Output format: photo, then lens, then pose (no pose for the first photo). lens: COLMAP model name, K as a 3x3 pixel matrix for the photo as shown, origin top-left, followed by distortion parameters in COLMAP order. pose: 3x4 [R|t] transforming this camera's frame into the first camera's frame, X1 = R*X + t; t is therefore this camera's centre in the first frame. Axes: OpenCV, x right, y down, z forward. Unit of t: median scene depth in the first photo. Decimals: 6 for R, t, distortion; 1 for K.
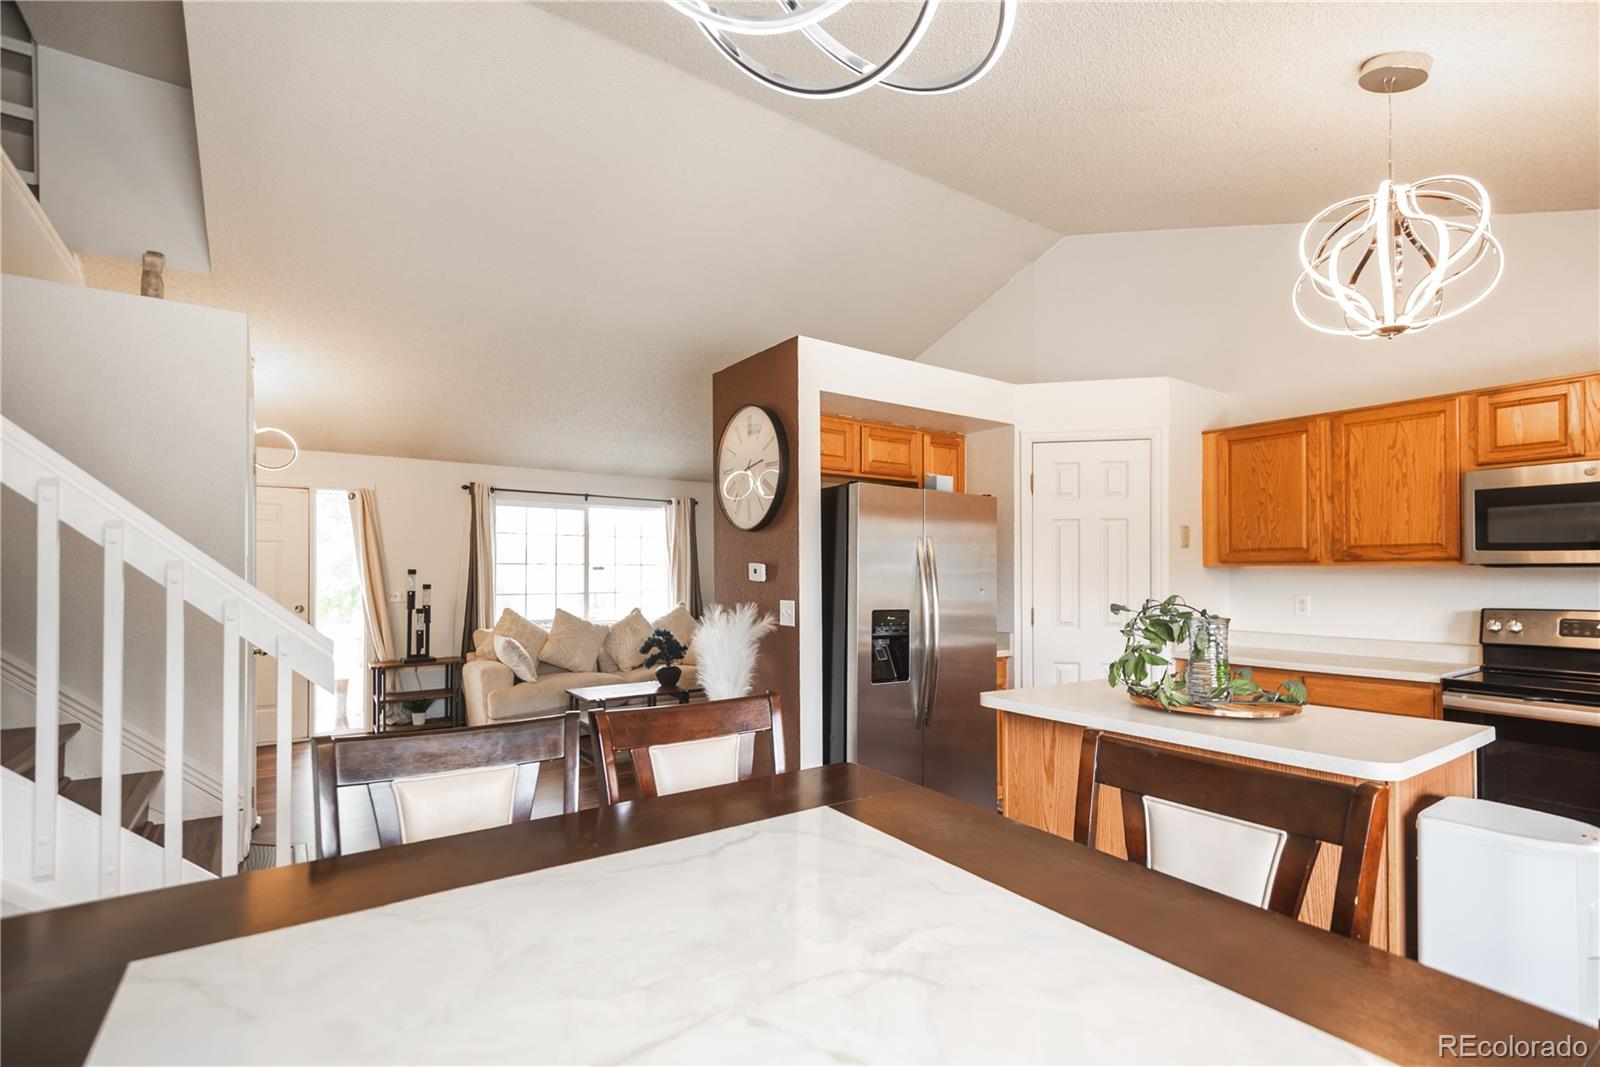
lens RADIAL K [[729.9, 0, 800.6], [0, 729.9, 571.6], [0, 0, 1]] dist [0.000097, -0.000200]
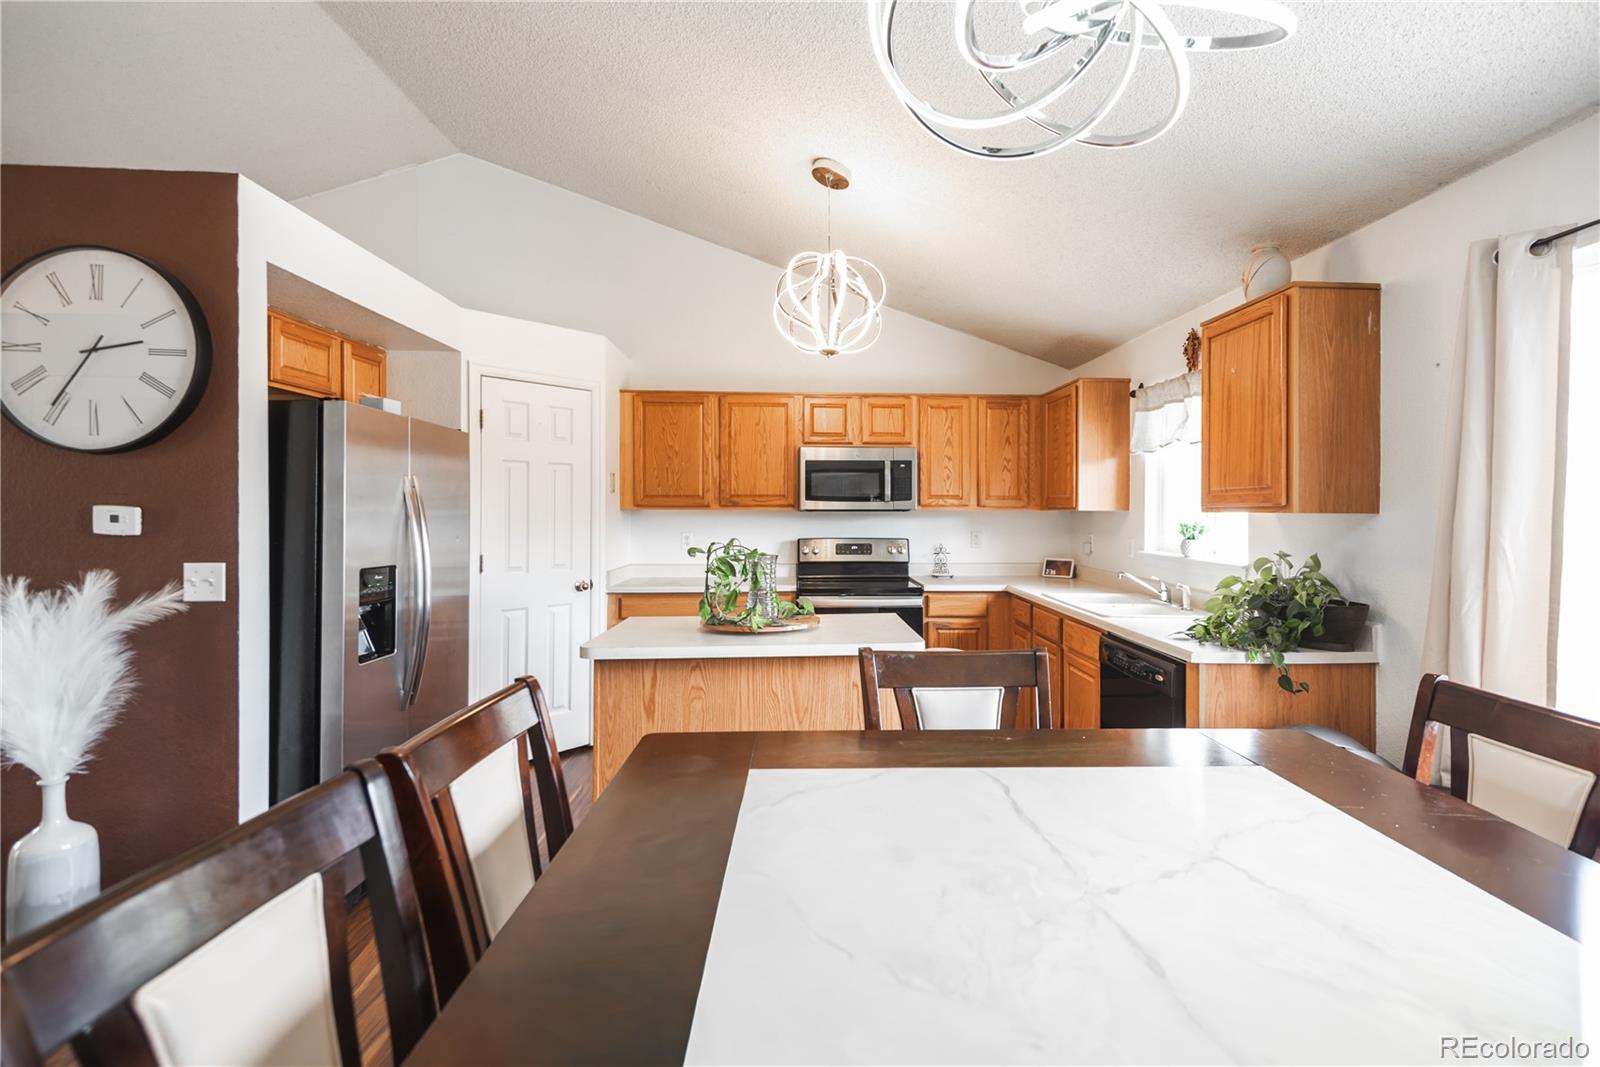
lens RADIAL K [[726.8, 0, 852.1], [0, 726.8, 505.1], [0, 0, 1]] dist [0.042087, -0.021956]
pose [[0.507655, 0.006102, 0.861539, -0.285451], [-0.003619, 0.999981, -0.004950, -0.011323], [-0.861553, -0.000605, 0.507668, 0.144637]]
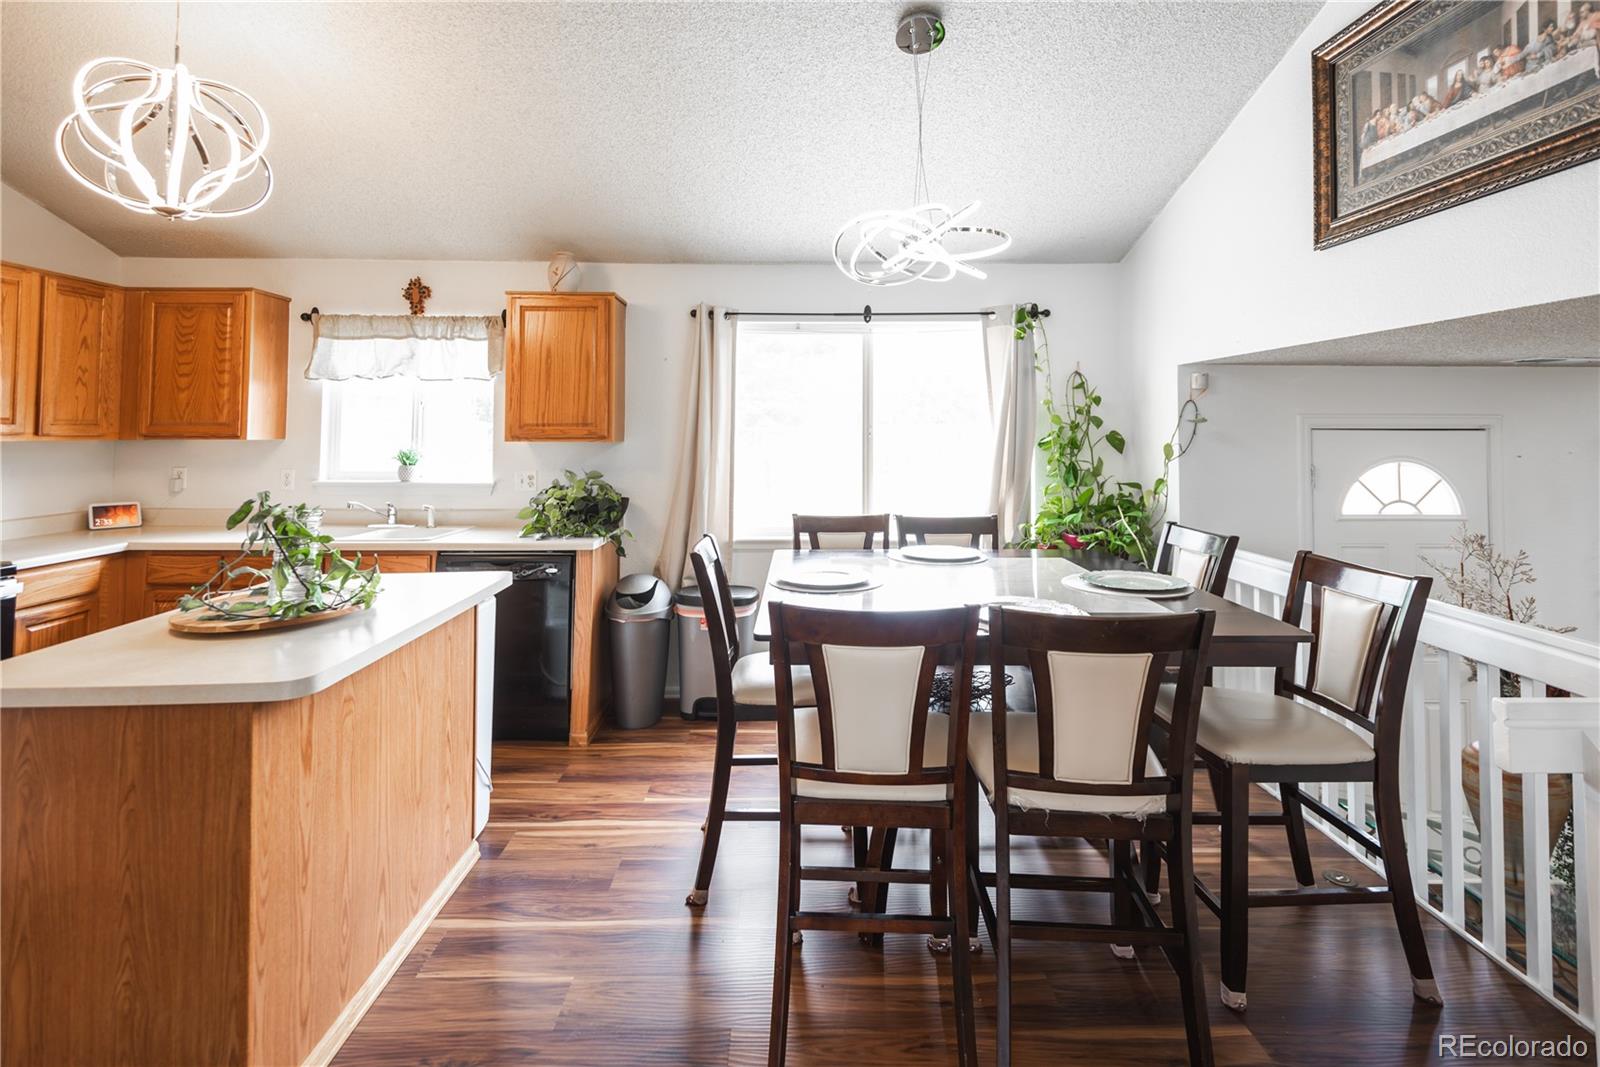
lens RADIAL K [[778.1, 0, 753.3], [0, 778.1, 403.8], [0, 0, 1]] dist [0.025717, -0.007669]
pose [[-0.805132, 0.016658, 0.592861, -0.311887], [-0.004730, 0.999393, -0.034505, -0.026167], [-0.593076, -0.030585, -0.804565, 0.933198]]
